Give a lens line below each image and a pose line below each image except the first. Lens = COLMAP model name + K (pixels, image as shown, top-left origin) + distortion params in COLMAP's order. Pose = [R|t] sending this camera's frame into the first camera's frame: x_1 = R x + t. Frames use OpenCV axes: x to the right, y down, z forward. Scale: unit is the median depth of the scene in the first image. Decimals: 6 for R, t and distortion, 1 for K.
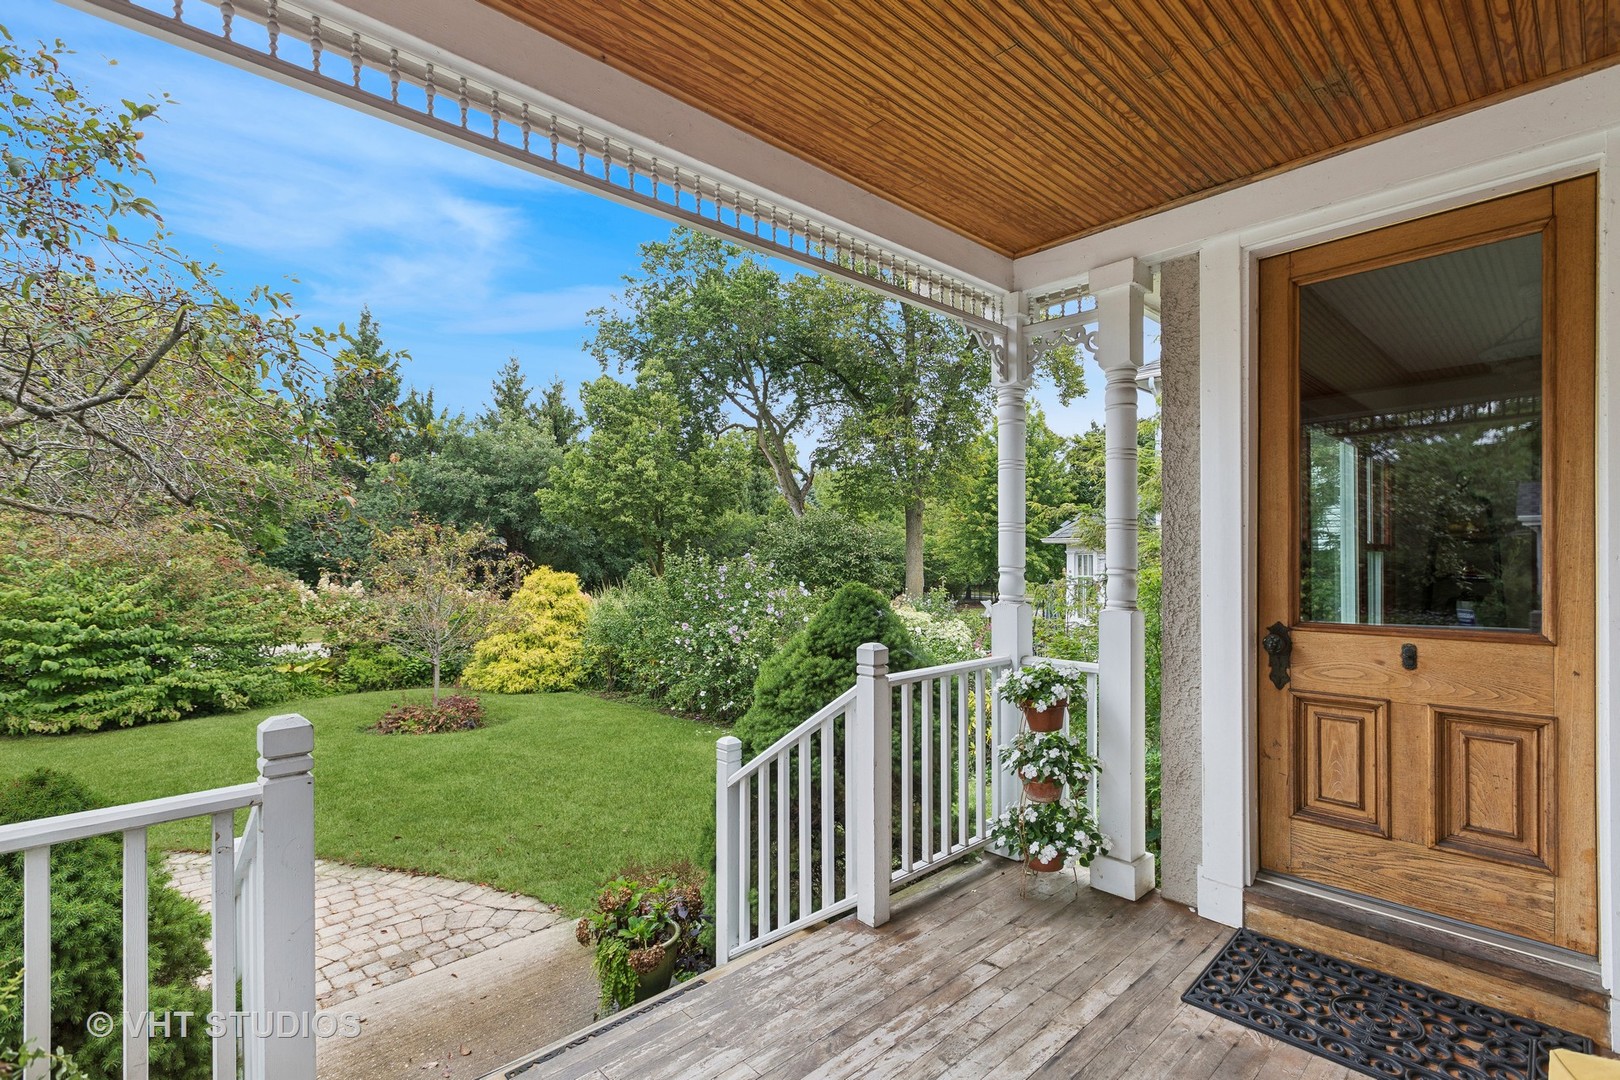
lens RADIAL K [[739.0, 0, 793.3], [0, 739.0, 553.8], [0, 0, 1]] dist [0.003729, -0.001235]
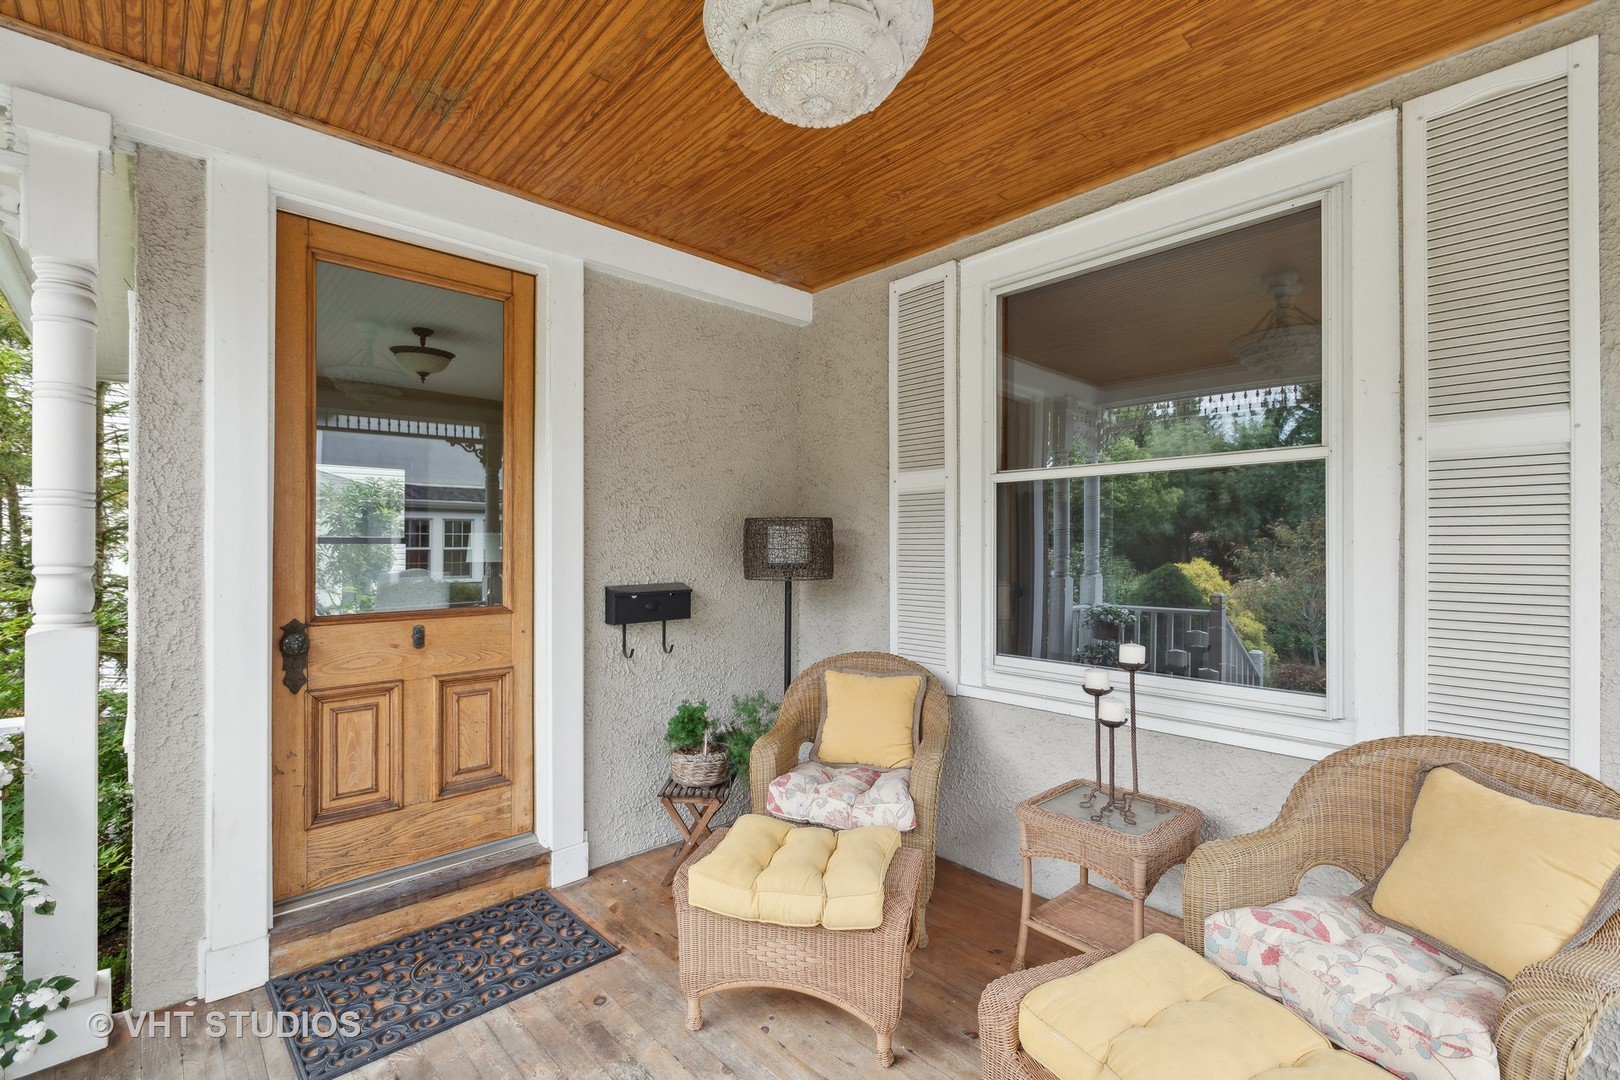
lens RADIAL K [[724.6, 0, 809.3], [0, 724.6, 541.4], [0, 0, 1]] dist [0.000361, -0.000348]
pose [[-0.002931, 0.006548, 0.999974, -0.255171], [-0.002318, 0.999976, -0.006555, 0.001475], [-0.999993, -0.002337, -0.002916, 0.409817]]
